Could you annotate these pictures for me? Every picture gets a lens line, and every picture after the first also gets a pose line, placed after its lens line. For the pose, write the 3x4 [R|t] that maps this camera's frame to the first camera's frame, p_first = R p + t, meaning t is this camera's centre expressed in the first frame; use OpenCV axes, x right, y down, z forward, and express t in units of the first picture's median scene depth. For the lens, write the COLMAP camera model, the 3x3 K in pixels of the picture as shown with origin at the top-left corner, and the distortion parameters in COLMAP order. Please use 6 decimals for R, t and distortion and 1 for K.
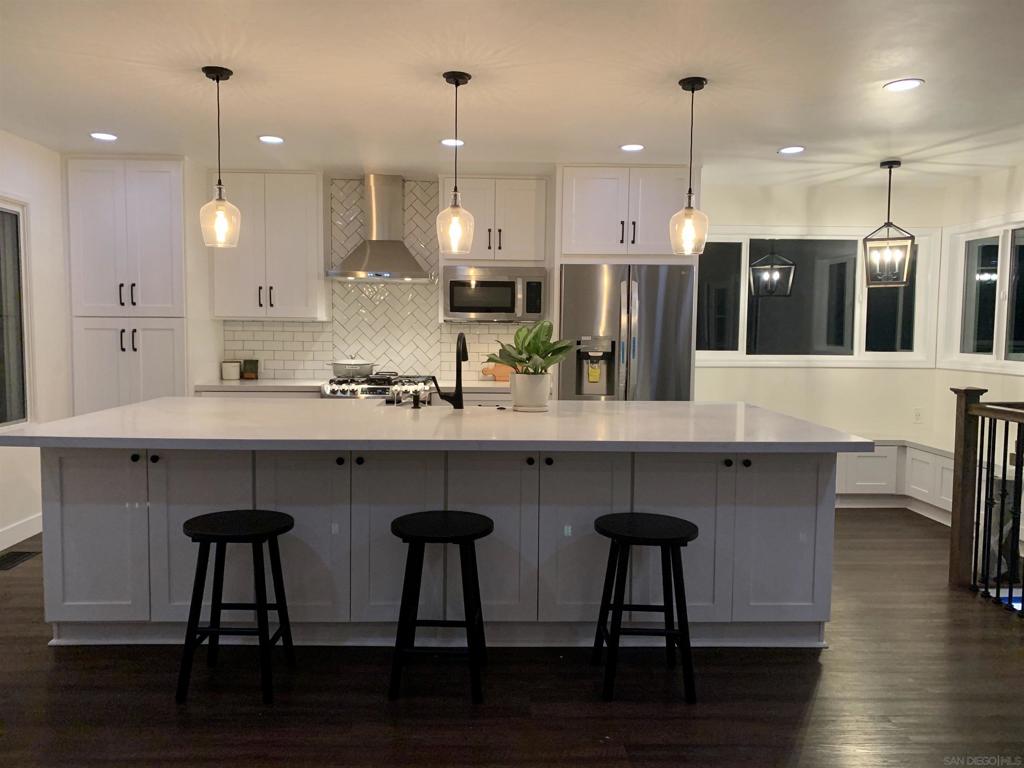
lens RADIAL K [[792.0, 0, 512.0], [0, 792.0, 384.0], [0, 0, 1]] dist [0.159081, -0.283270]
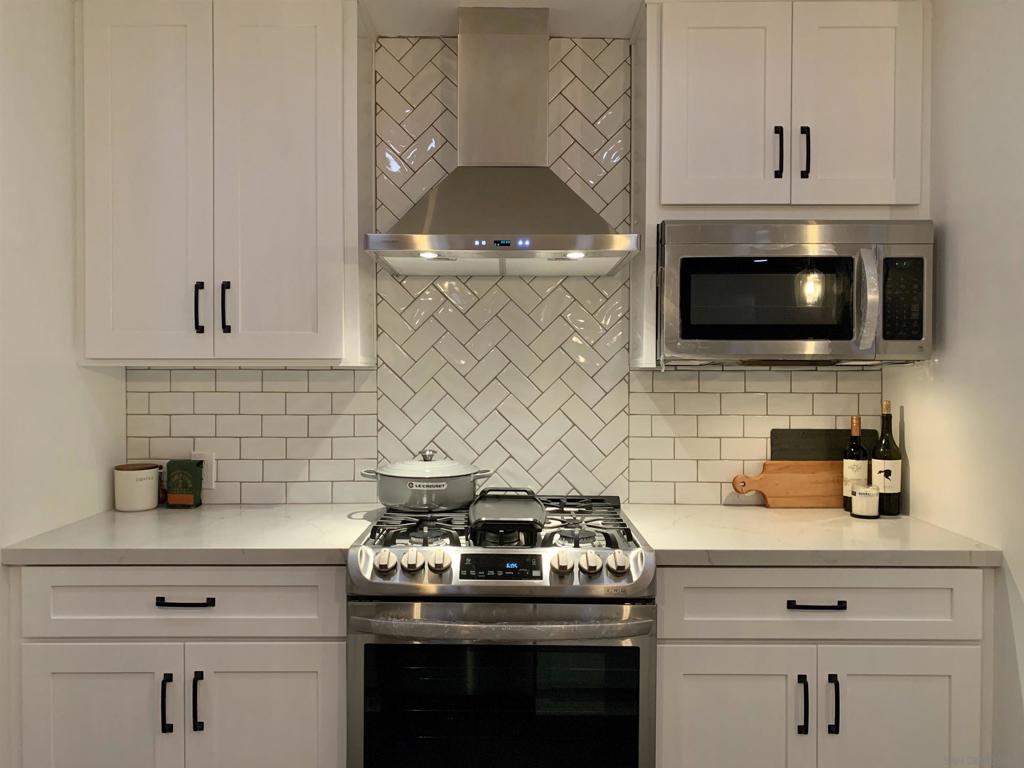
lens RADIAL K [[761.7, 0, 512.0], [0, 761.7, 384.0], [0, 0, 1]] dist [0.055156, -0.114966]
pose [[0.999592, -0.006913, -0.027723, -0.149505], [0.005512, 0.998719, -0.050307, -0.051265], [0.028035, 0.050133, 0.998349, 0.630456]]
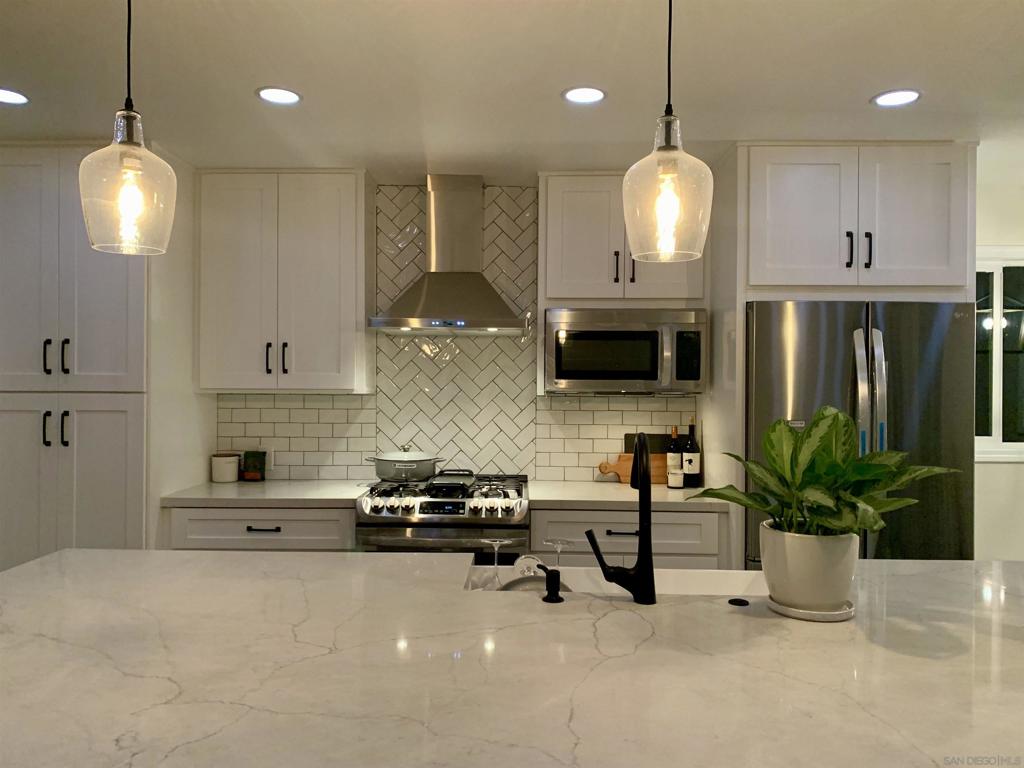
lens RADIAL K [[765.7, 0, 512.0], [0, 765.7, 384.0], [0, 0, 1]] dist [0.081689, -0.002102]
pose [[0.999070, -0.002648, -0.043044, -0.087169], [-0.000257, 0.997730, -0.067340, -0.044981], [0.043125, 0.067289, 0.996801, 0.379621]]
